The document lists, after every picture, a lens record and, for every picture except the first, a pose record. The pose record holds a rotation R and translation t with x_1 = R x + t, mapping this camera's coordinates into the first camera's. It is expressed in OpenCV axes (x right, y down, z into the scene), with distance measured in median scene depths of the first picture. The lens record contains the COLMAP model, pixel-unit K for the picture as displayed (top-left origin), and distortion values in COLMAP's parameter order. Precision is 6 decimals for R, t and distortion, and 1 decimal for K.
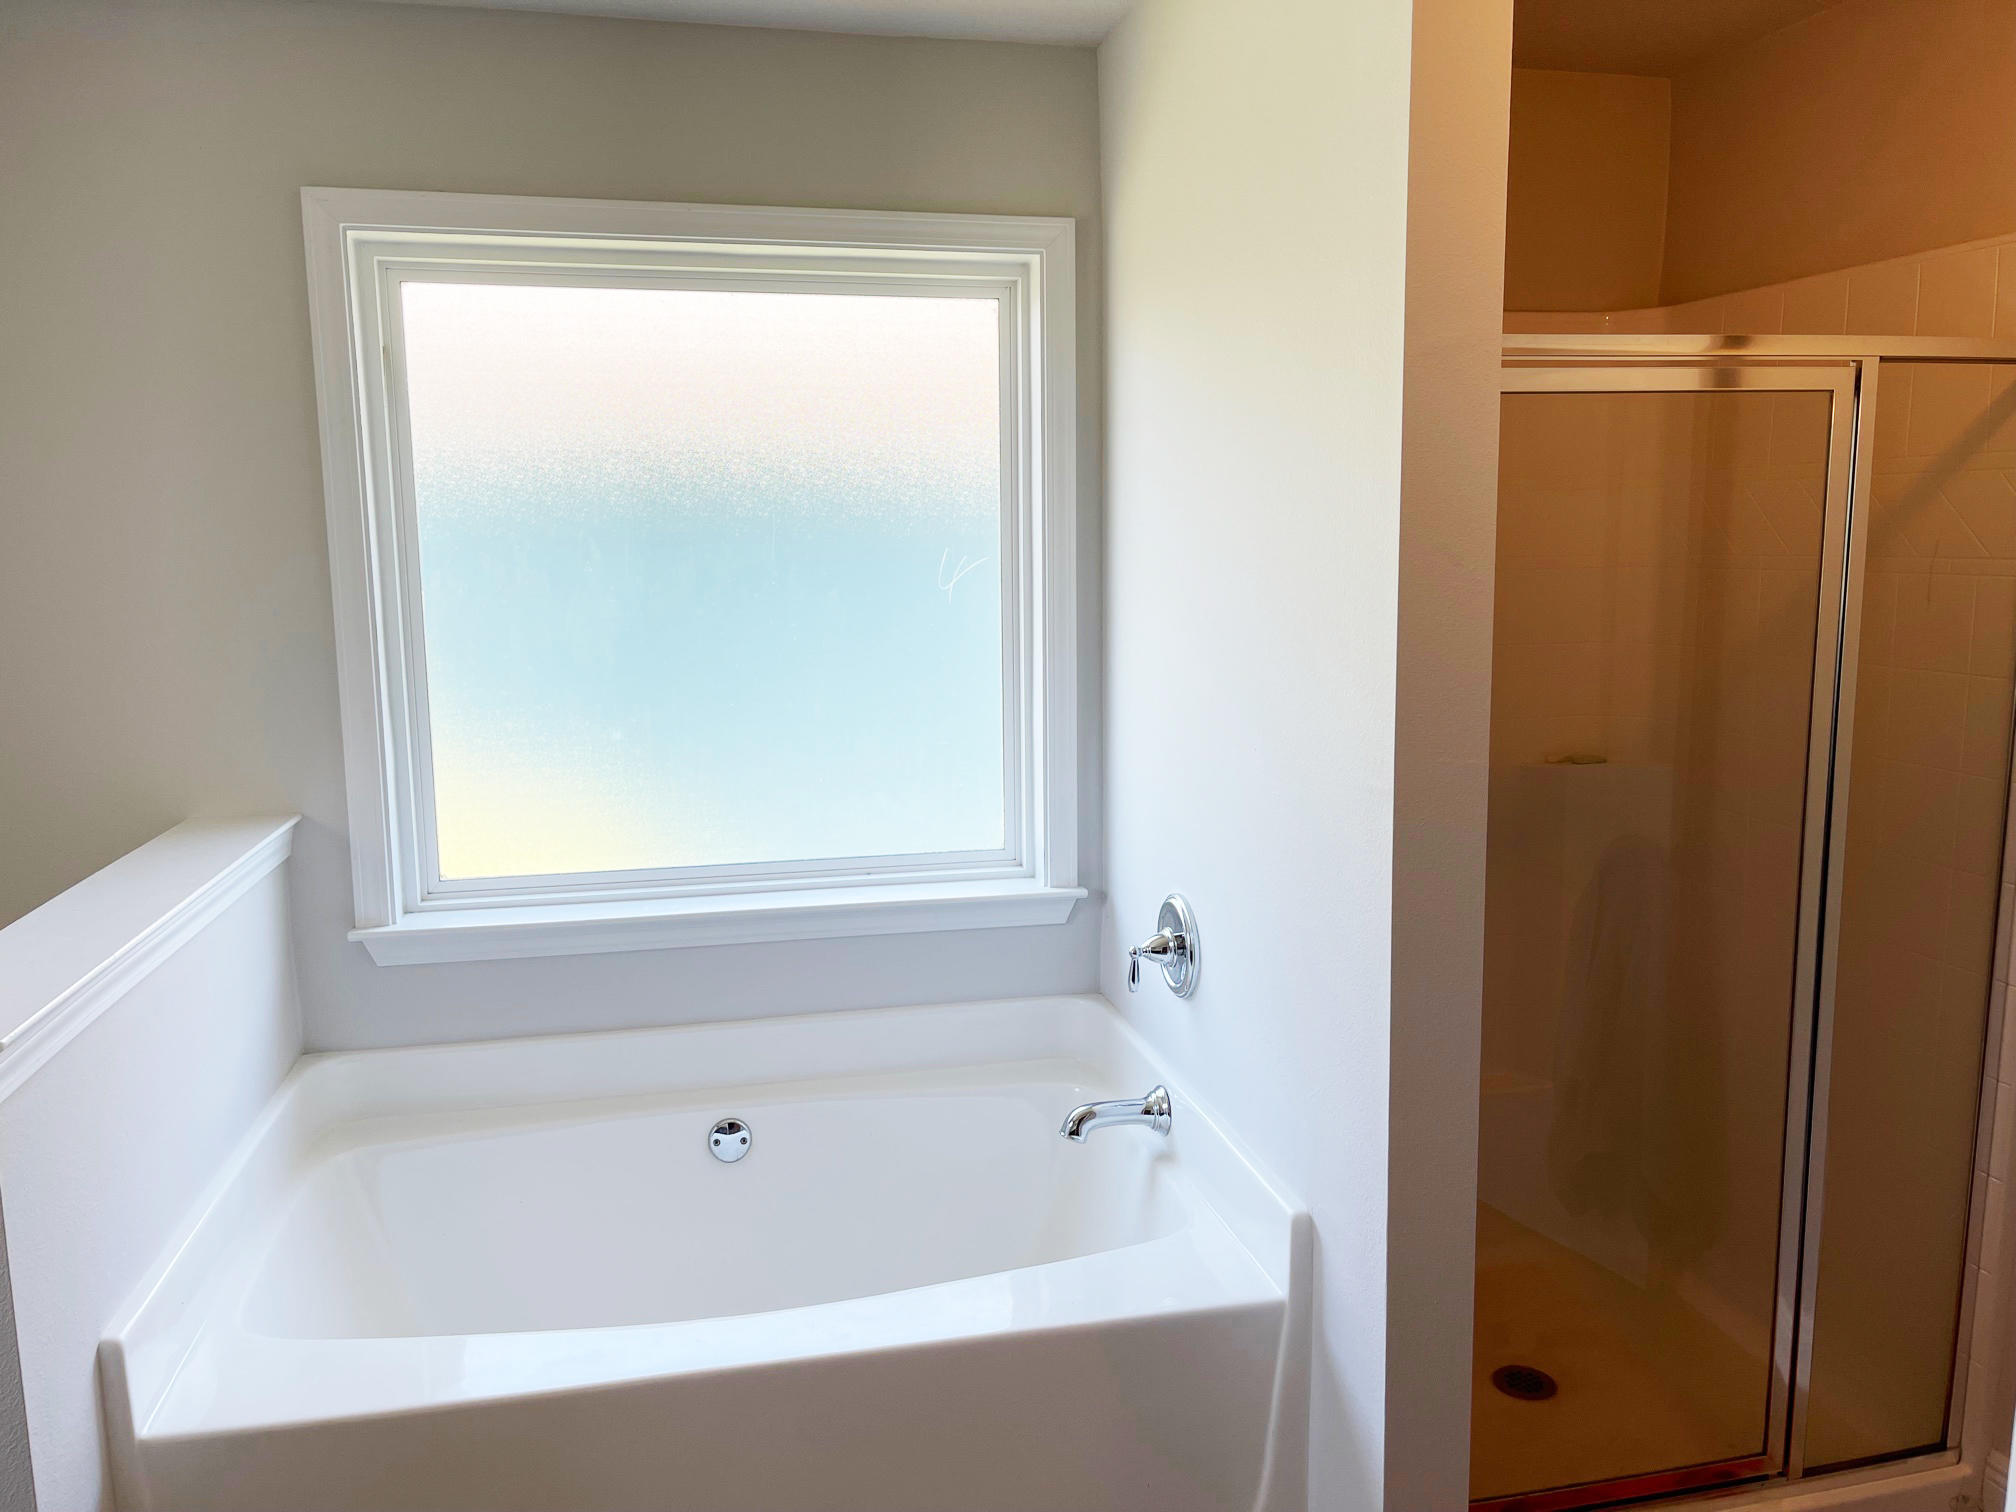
lens RADIAL K [[1510.5, 0, 999.5], [0, 1510.5, 766.0], [0, 0, 1]] dist [0.016194, -0.010920]
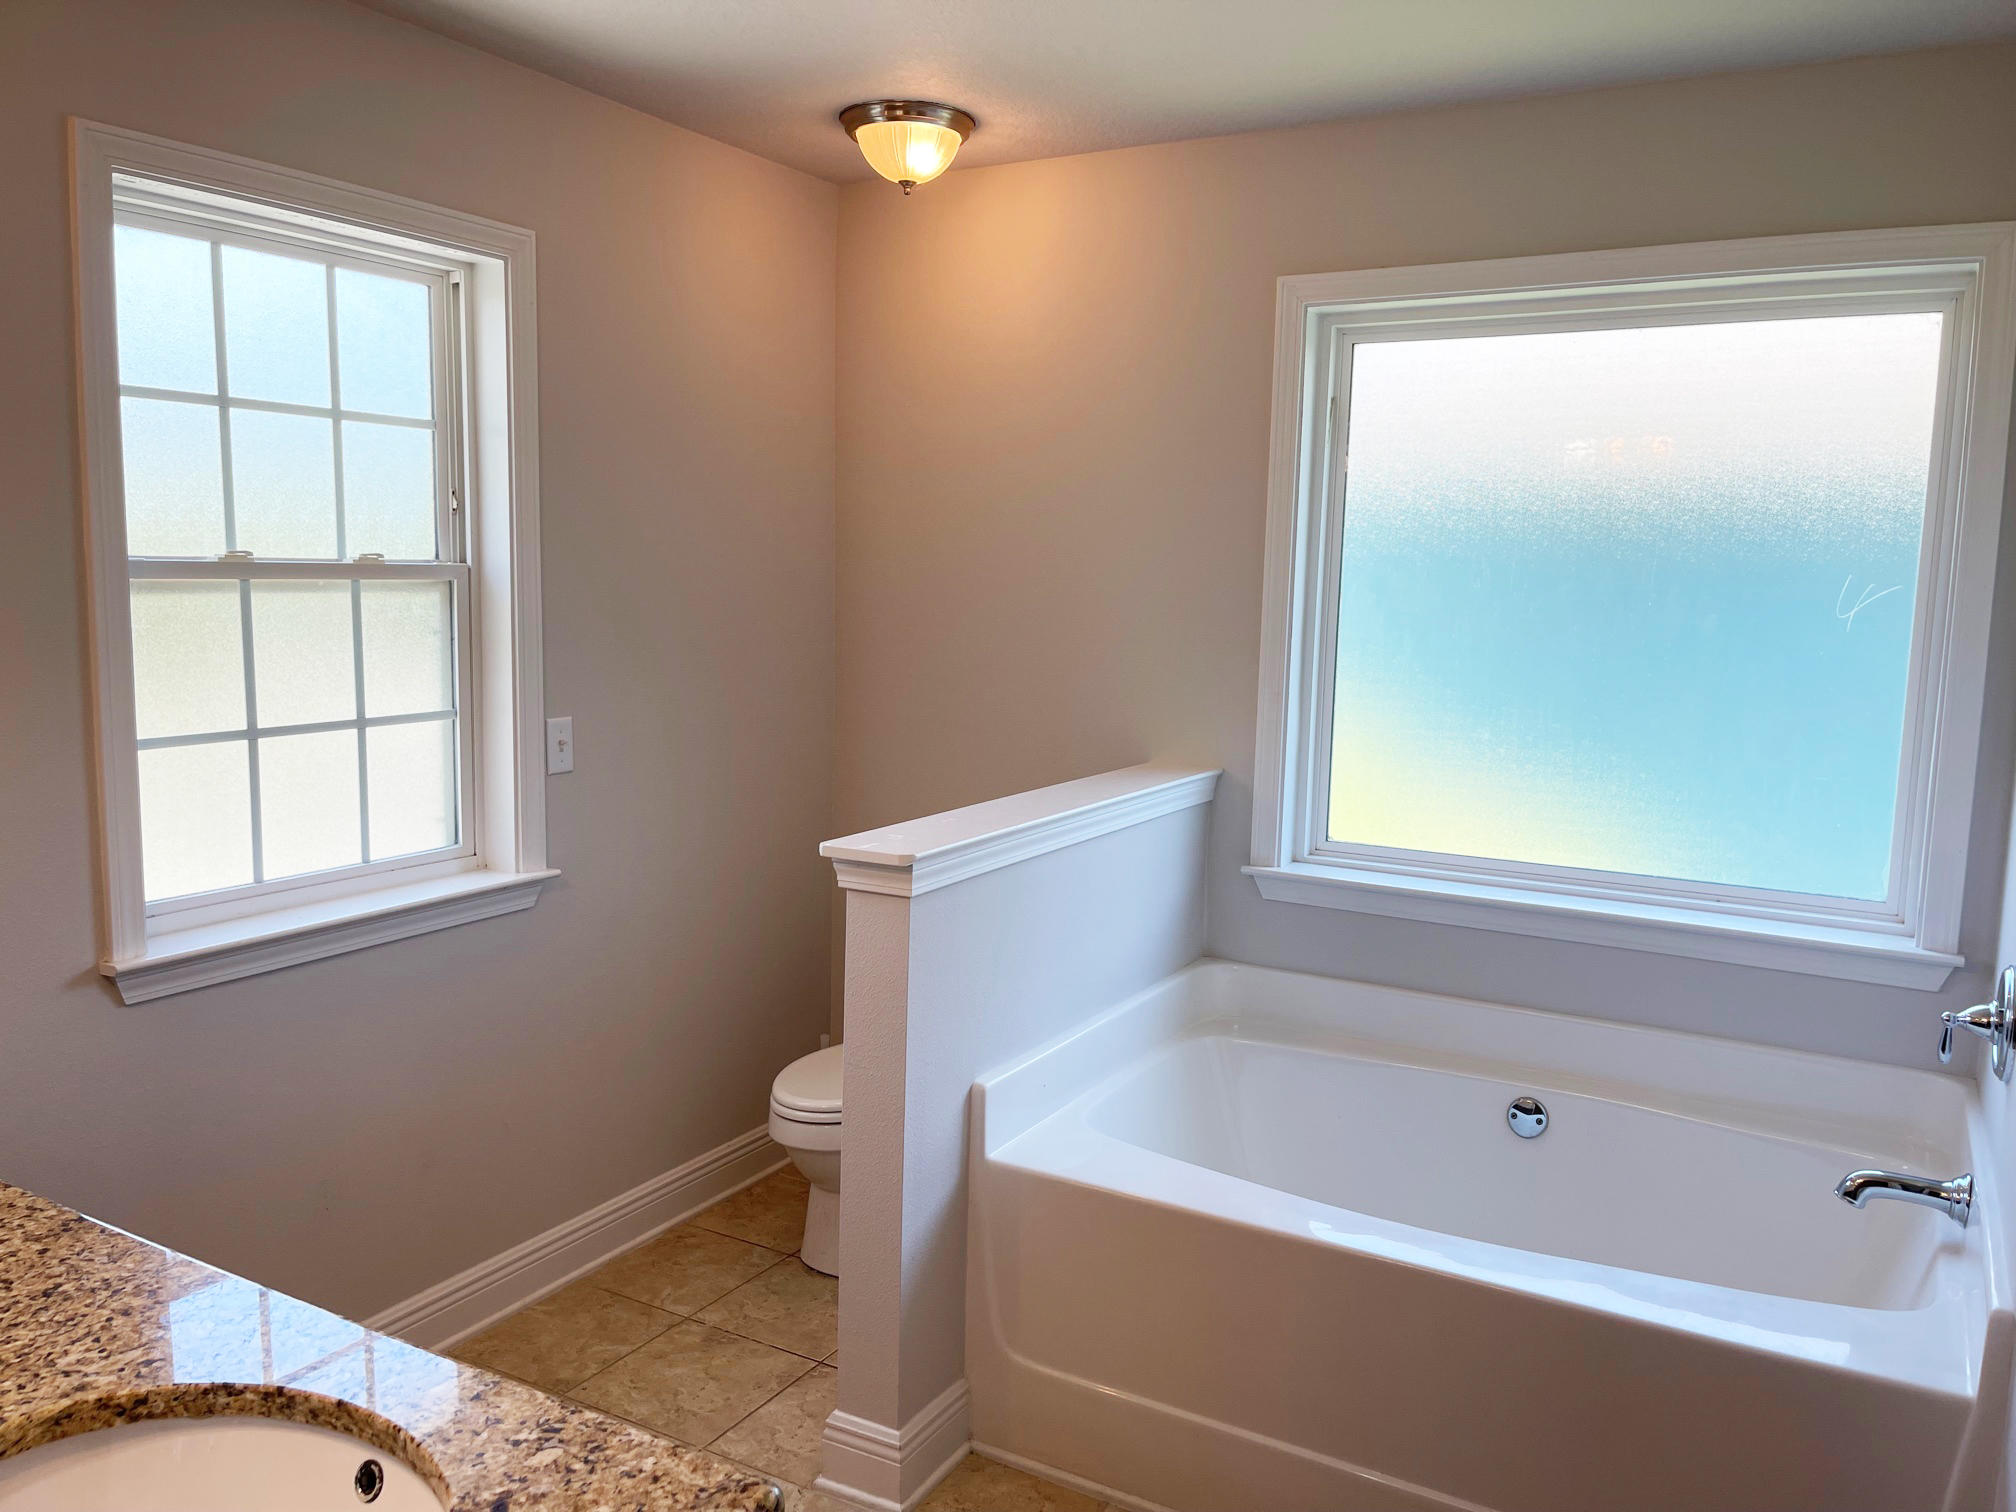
lens RADIAL K [[1510.5, 0, 999.5], [0, 1510.5, 766.0], [0, 0, 1]] dist [0.016194, -0.010920]
pose [[0.738047, 0.114653, -0.664937, 0.237300], [-0.126101, 0.991533, 0.031001, 0.013569], [0.662861, 0.060969, 0.746256, -0.069374]]
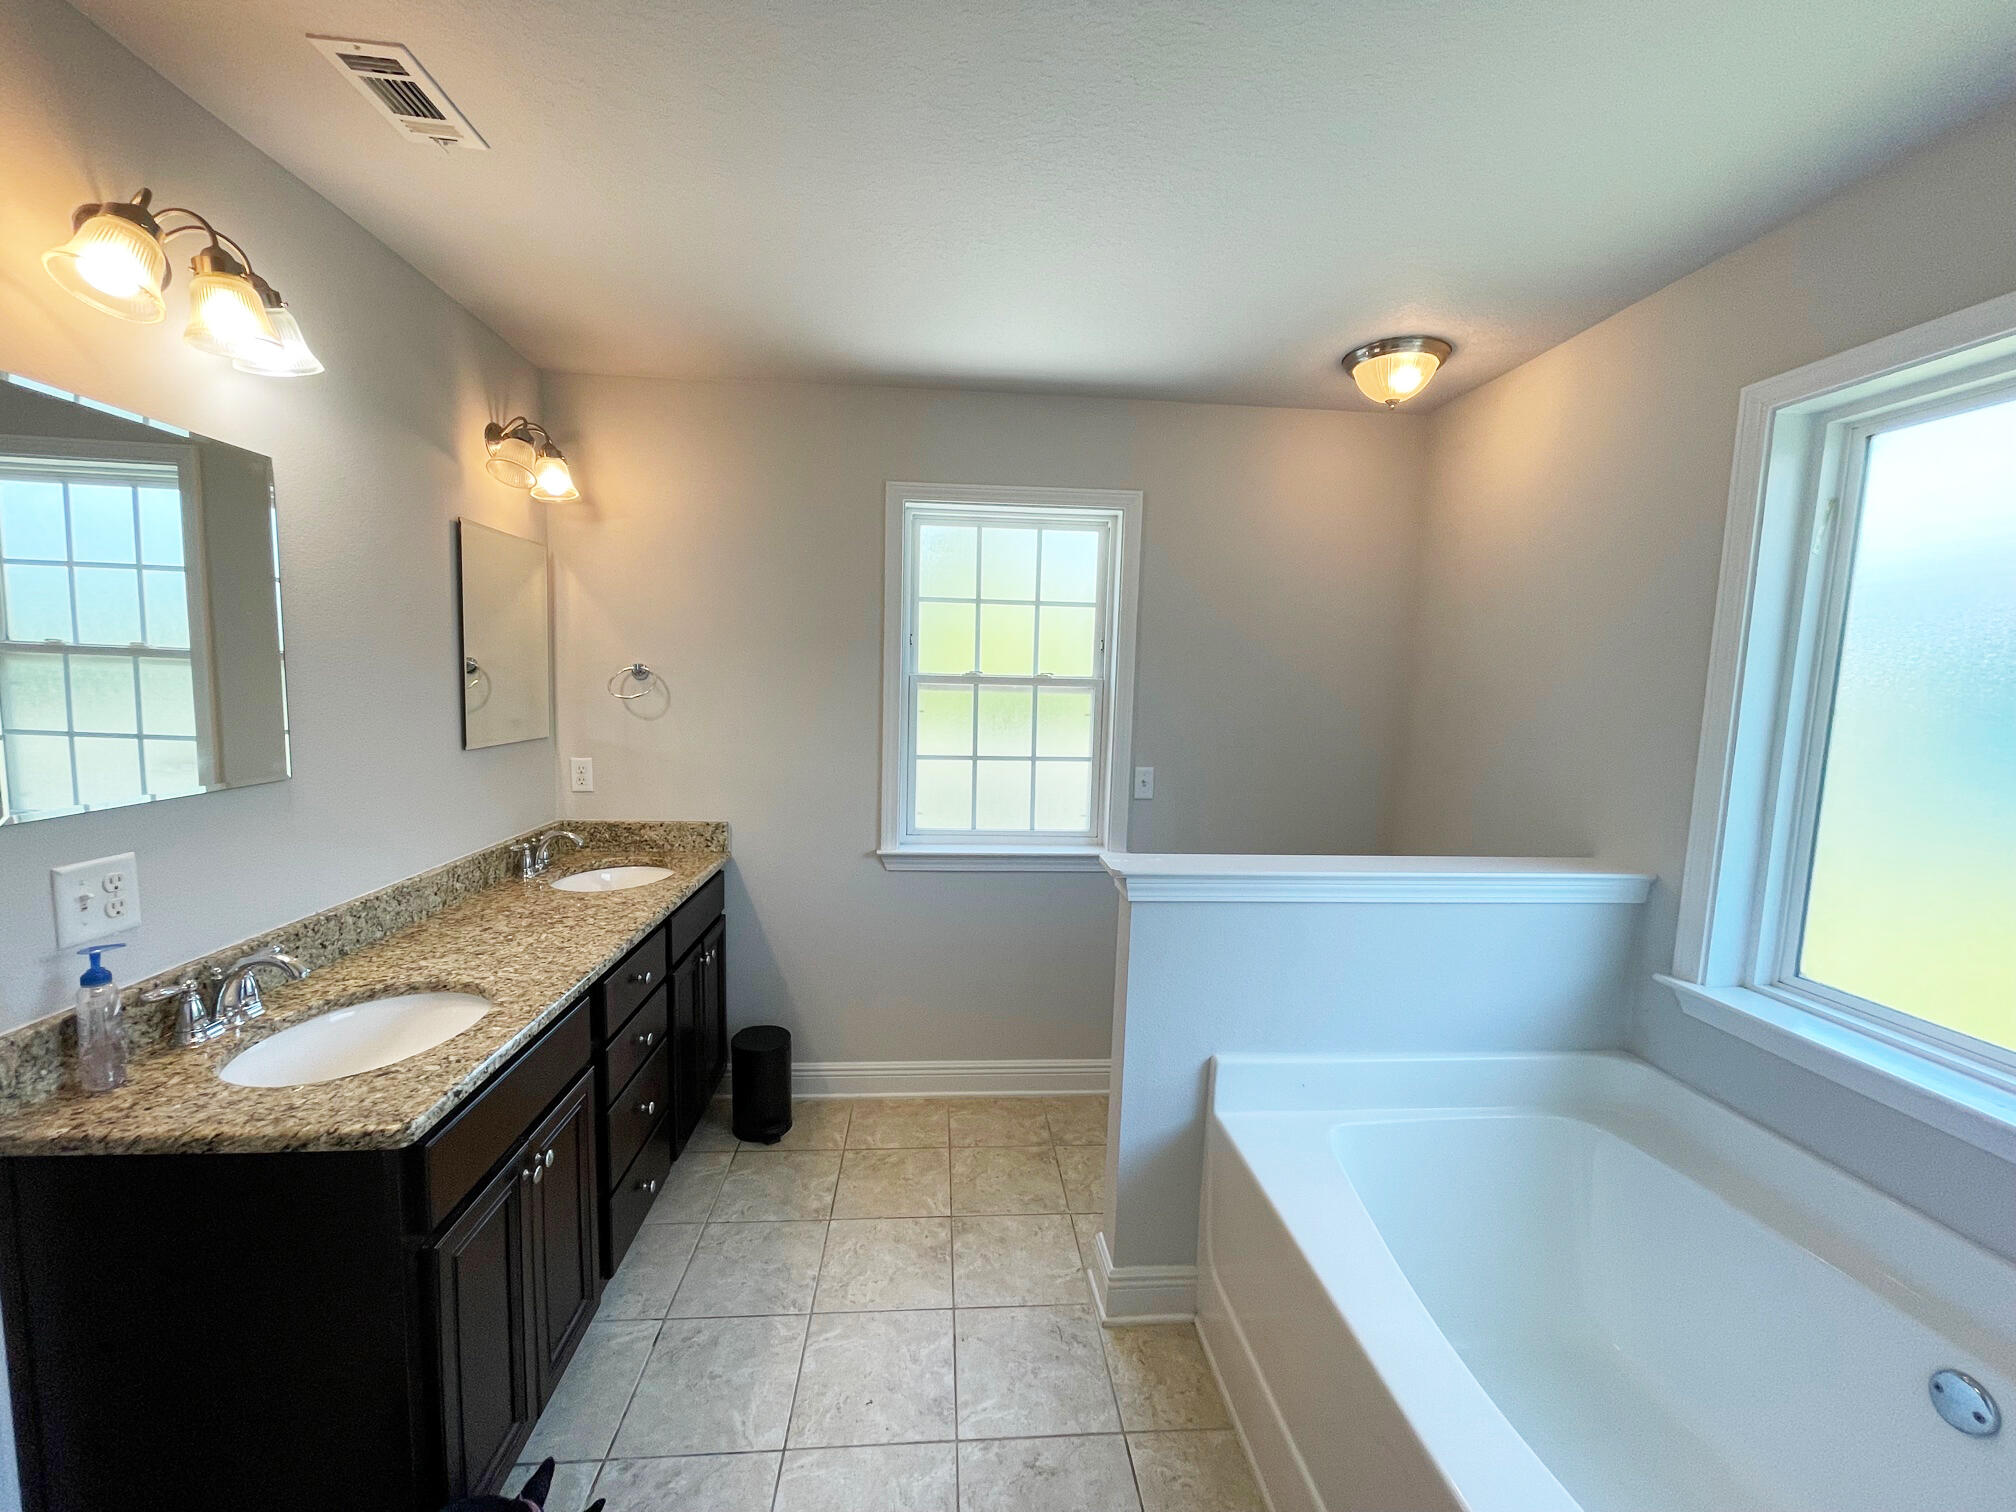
lens RADIAL K [[809.4, 0, 1008.0], [0, 809.4, 756.0], [0, 0, 1]] dist [0.002001, -0.000134]
pose [[-0.143810, 0.107972, -0.983697, 0.293988], [-0.165391, 0.977427, 0.131463, -0.067394], [0.975687, 0.181601, -0.122706, 0.502262]]
